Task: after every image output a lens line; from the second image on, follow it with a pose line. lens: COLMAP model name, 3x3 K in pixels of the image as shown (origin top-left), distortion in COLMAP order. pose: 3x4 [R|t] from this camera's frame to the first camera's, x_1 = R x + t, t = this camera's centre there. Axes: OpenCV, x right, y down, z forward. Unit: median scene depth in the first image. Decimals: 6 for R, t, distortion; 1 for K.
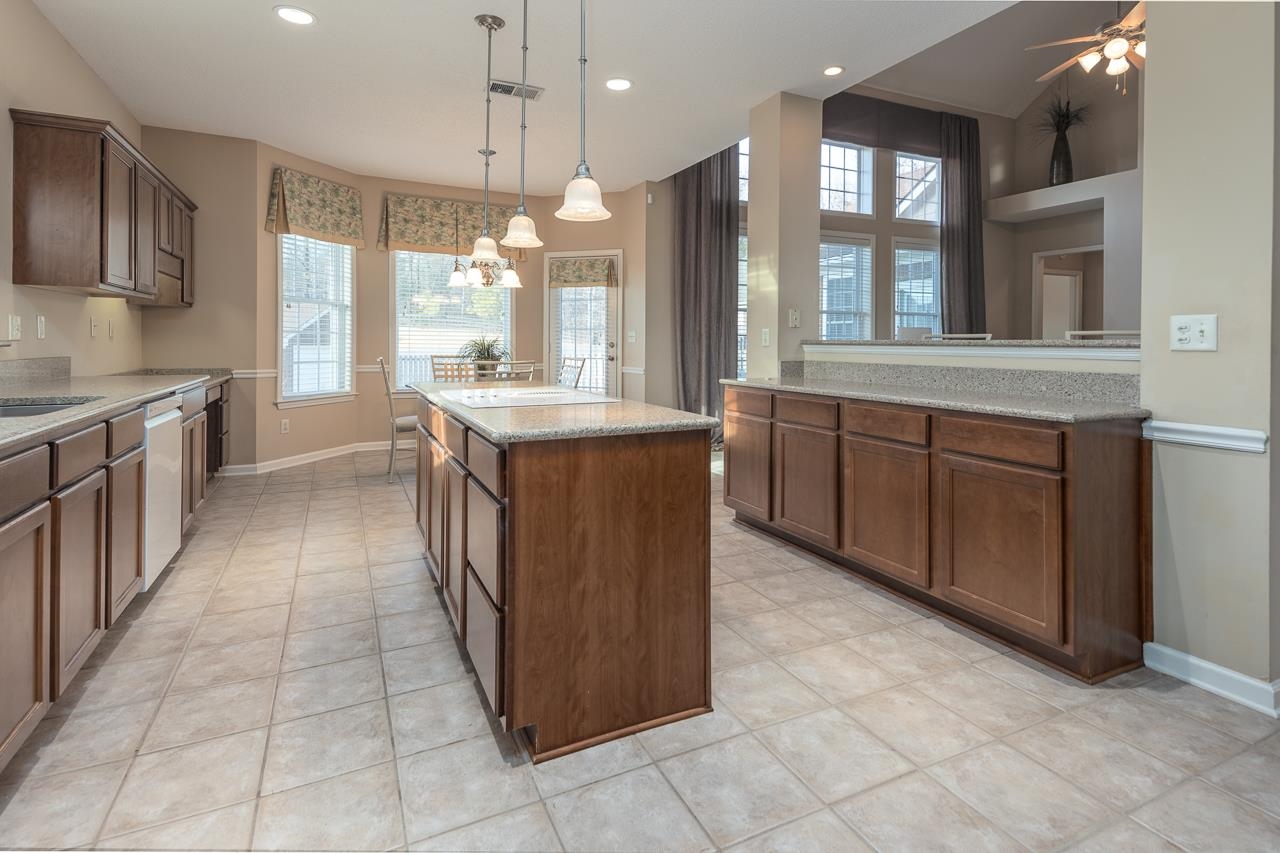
lens RADIAL K [[599.5, 0, 635.3], [0, 599.5, 352.1], [0, 0, 1]] dist [0.041913, -0.022469]
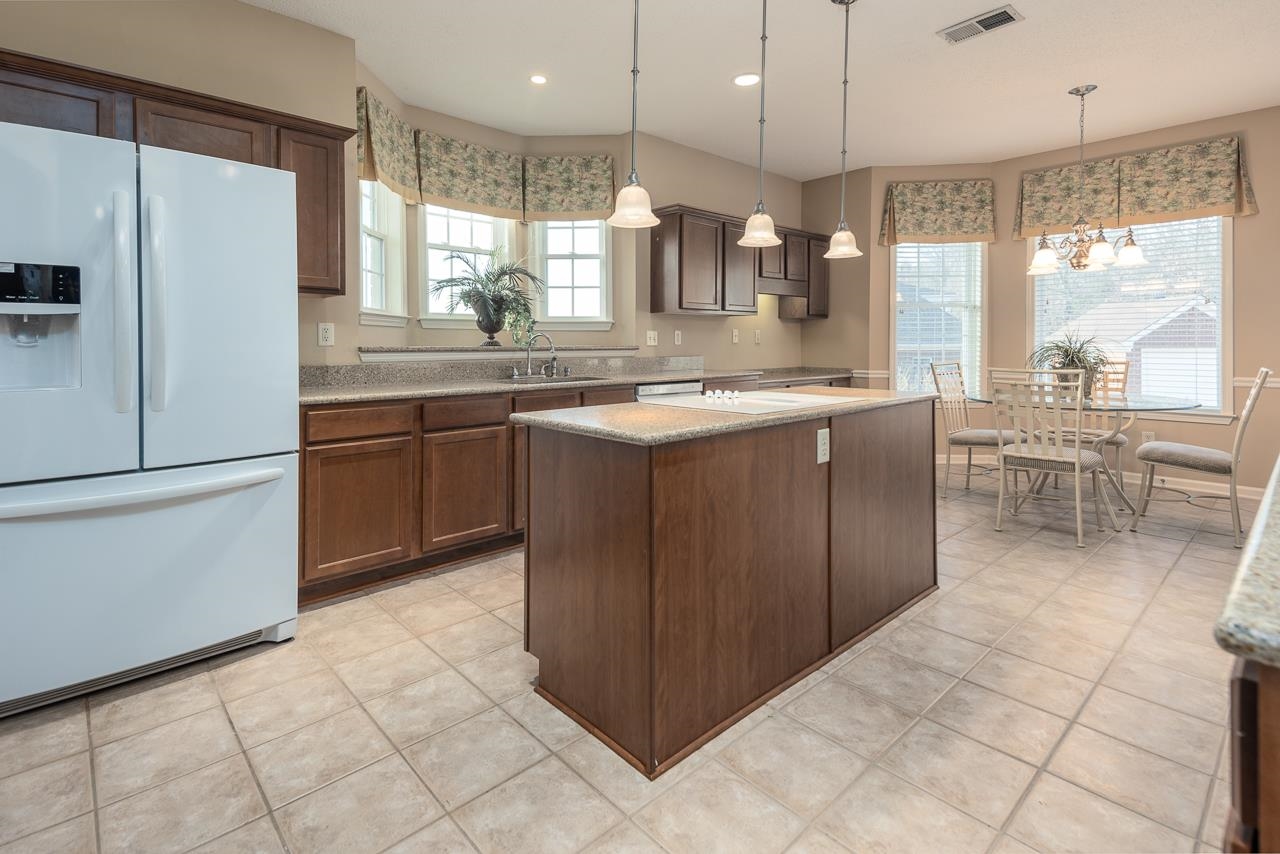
lens RADIAL K [[608.9, 0, 637.1], [0, 608.9, 351.8], [0, 0, 1]] dist [0.051783, -0.022232]
pose [[0.299175, 0.004889, -0.954186, 0.319275], [-0.010985, 0.999938, 0.001679, -0.002683], [0.954135, 0.009979, 0.299210, 0.241848]]
